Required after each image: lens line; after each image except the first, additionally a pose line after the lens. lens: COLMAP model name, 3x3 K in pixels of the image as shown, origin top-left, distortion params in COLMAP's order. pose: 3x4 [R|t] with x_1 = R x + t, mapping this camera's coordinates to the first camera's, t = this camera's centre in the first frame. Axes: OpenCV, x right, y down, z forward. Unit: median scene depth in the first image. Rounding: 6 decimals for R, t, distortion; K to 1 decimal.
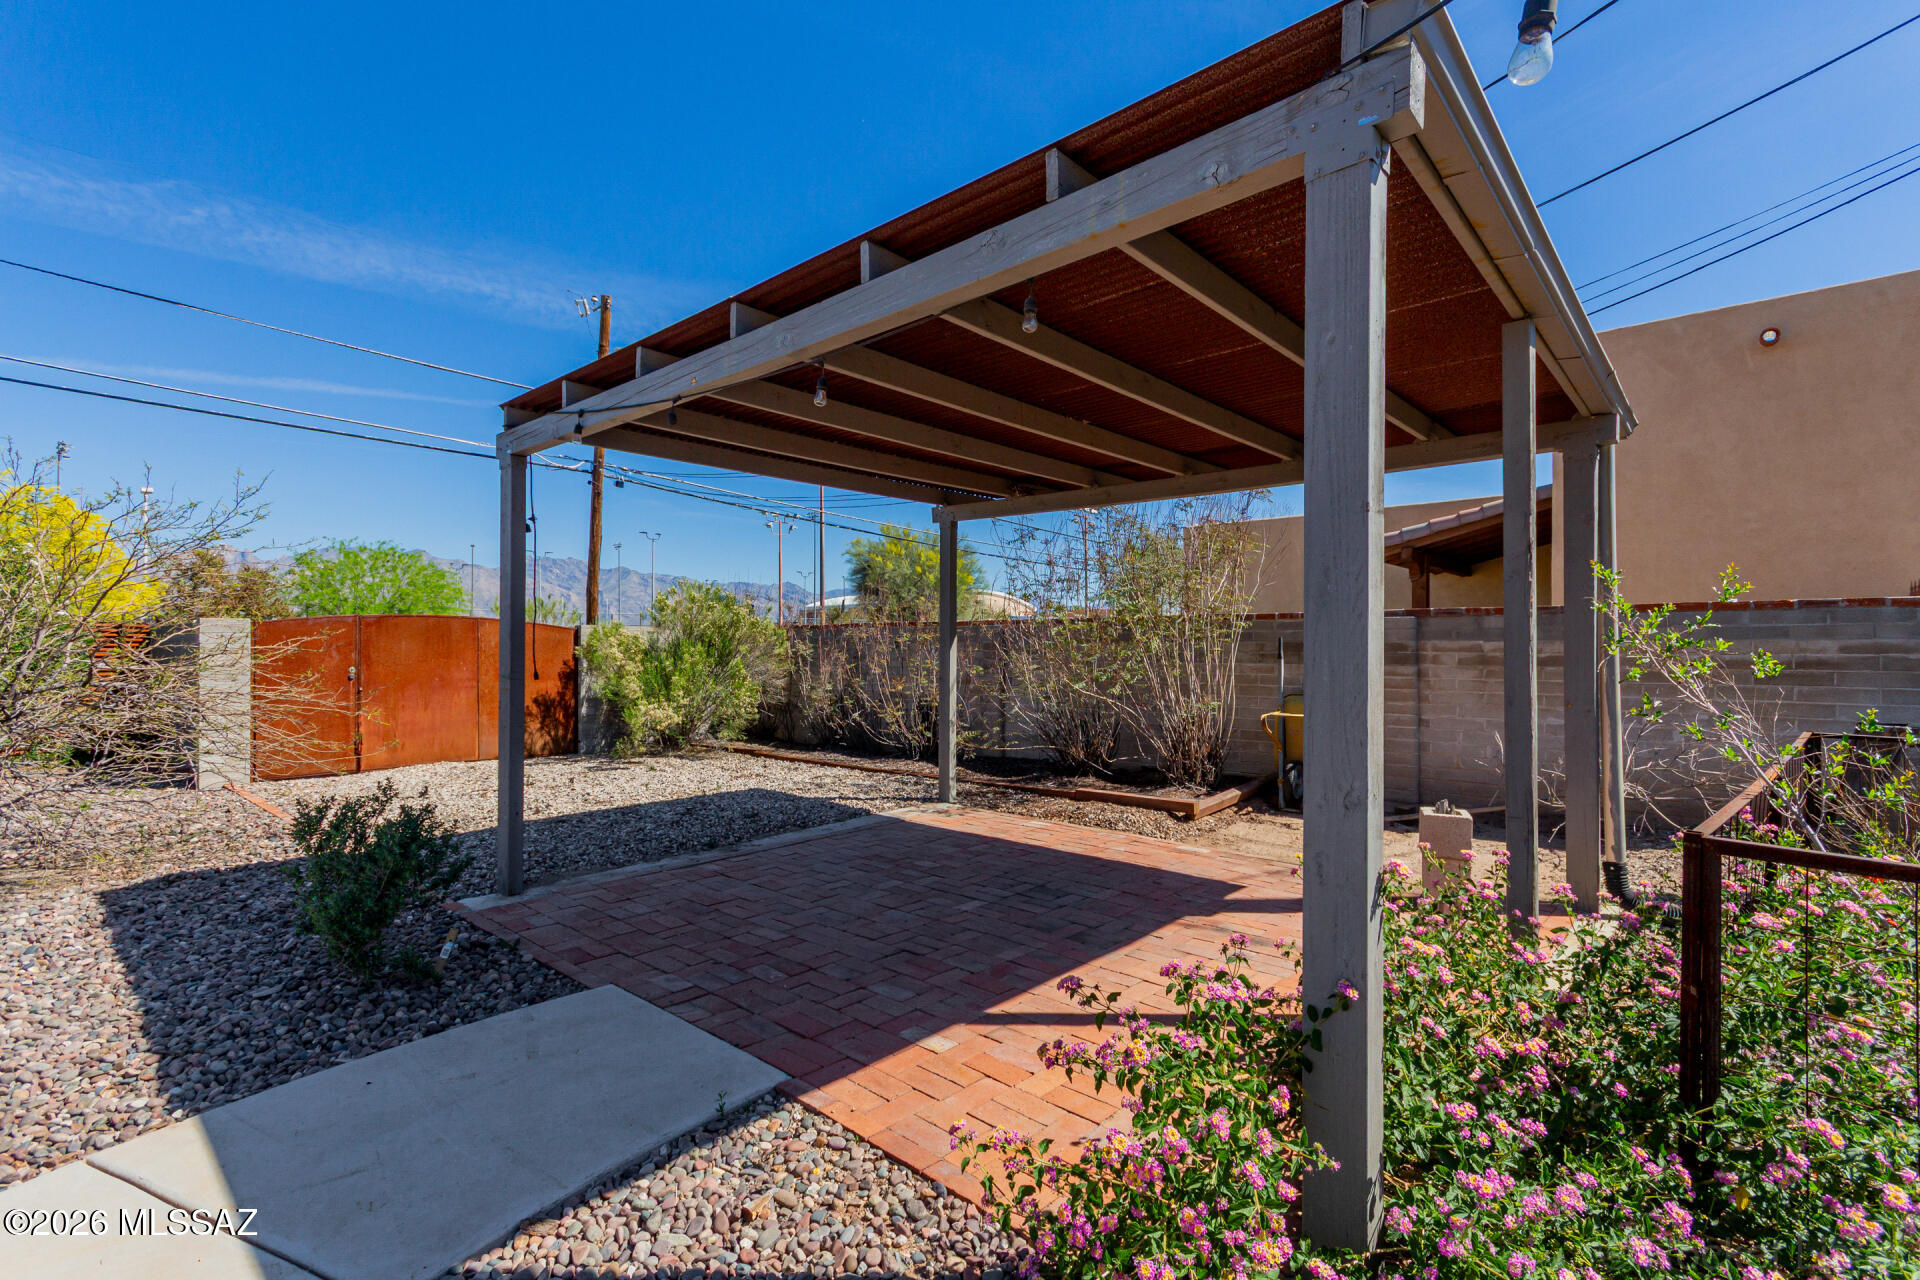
lens RADIAL K [[865.4, 0, 960.0], [0, 865.4, 640.0], [0, 0, 1]] dist [-0.001272, 0.000109]
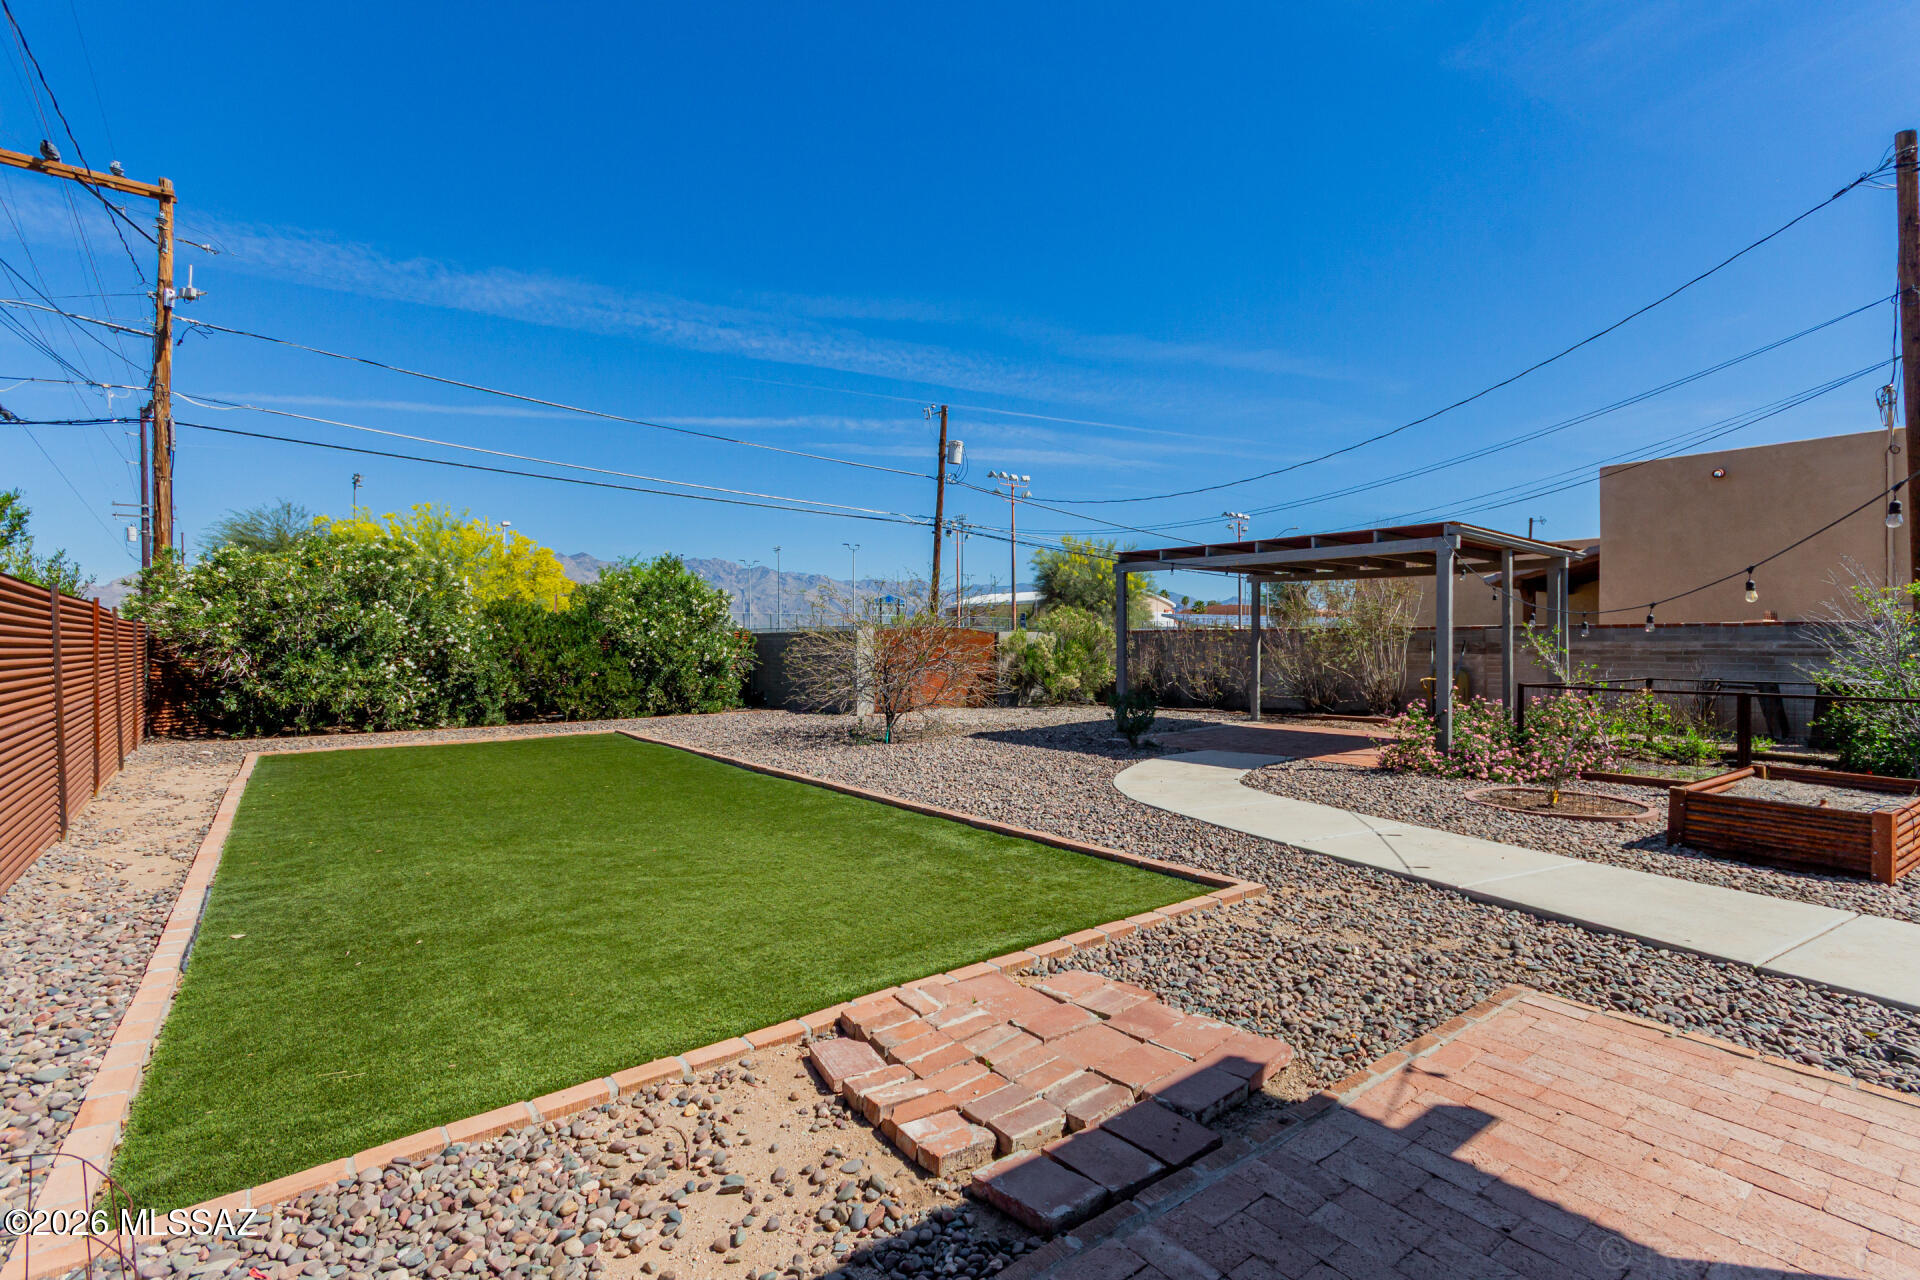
lens RADIAL K [[865.4, 0, 960.0], [0, 865.4, 640.0], [0, 0, 1]] dist [-0.001272, 0.000109]
pose [[0.990315, -0.000647, -0.138835, -0.381250], [0.001495, 0.999981, 0.006003, -0.014005], [0.138828, -0.006152, 0.990297, -1.001908]]
